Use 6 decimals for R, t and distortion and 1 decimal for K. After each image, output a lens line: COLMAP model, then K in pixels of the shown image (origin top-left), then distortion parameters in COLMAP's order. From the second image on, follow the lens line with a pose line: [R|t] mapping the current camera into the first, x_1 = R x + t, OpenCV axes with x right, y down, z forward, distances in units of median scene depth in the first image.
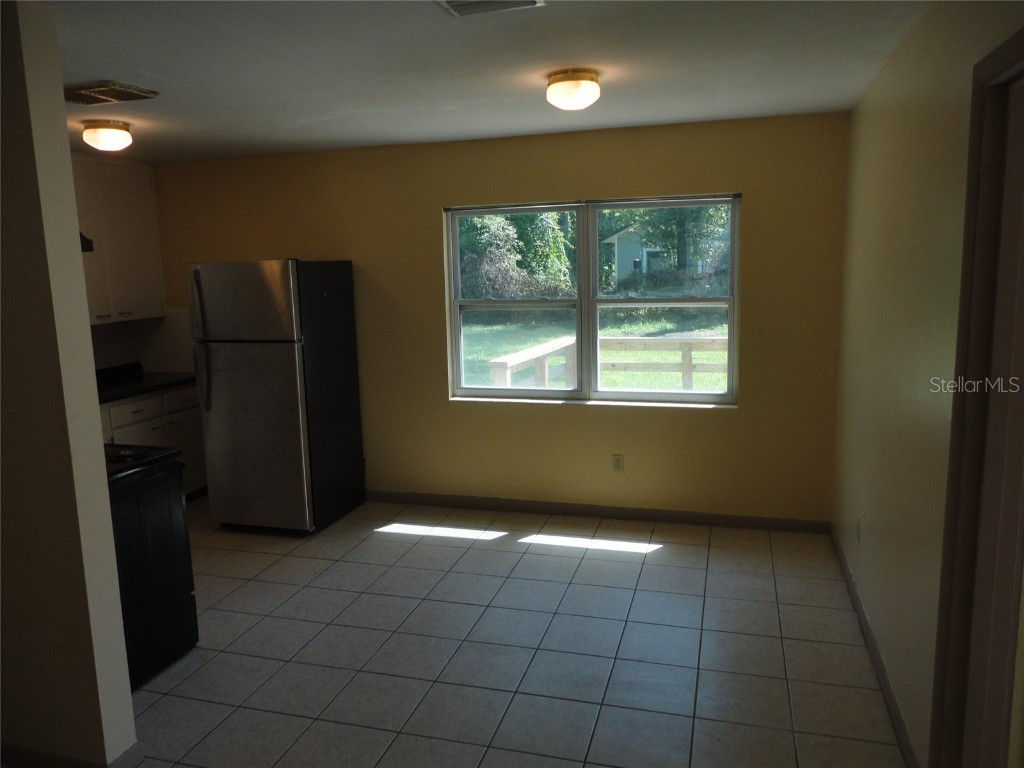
lens RADIAL K [[738.6, 0, 512.0], [0, 738.6, 384.0], [0, 0, 1]] dist [-0.000604, -0.001664]
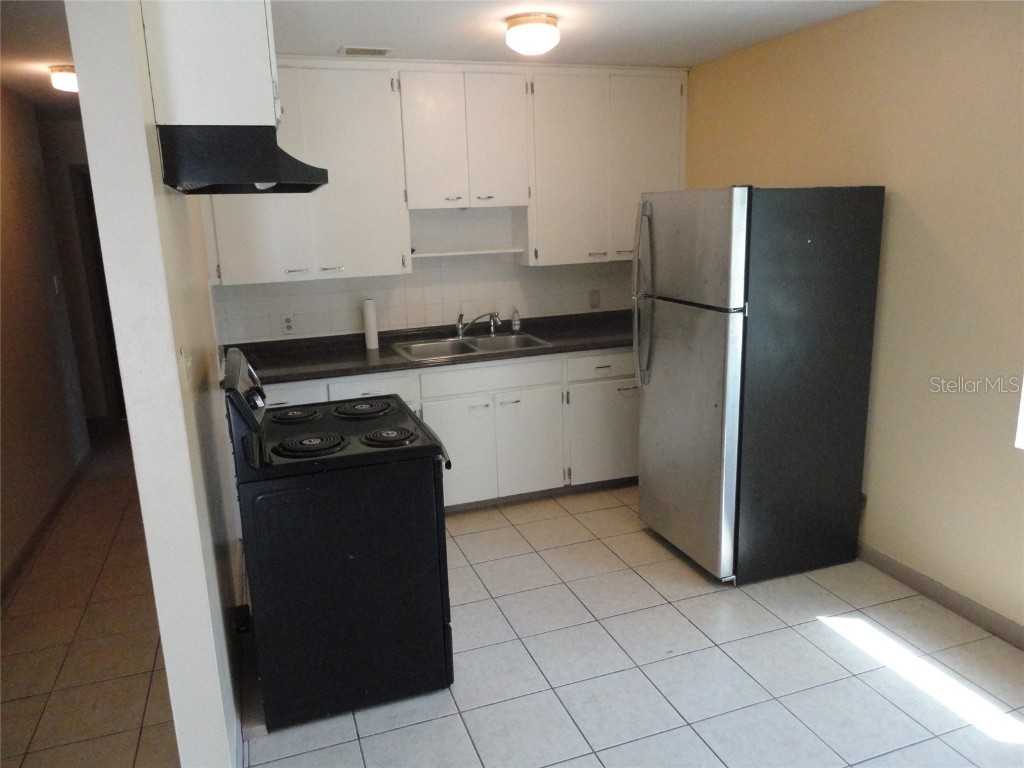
lens RADIAL K [[738.6, 0, 512.0], [0, 738.6, 384.0], [0, 0, 1]] dist [-0.000604, -0.001664]
pose [[0.585513, 0.197027, -0.786355, 0.123131], [-0.119357, 0.980396, 0.156773, -0.069479], [0.801828, 0.002064, 0.597552, 0.411334]]
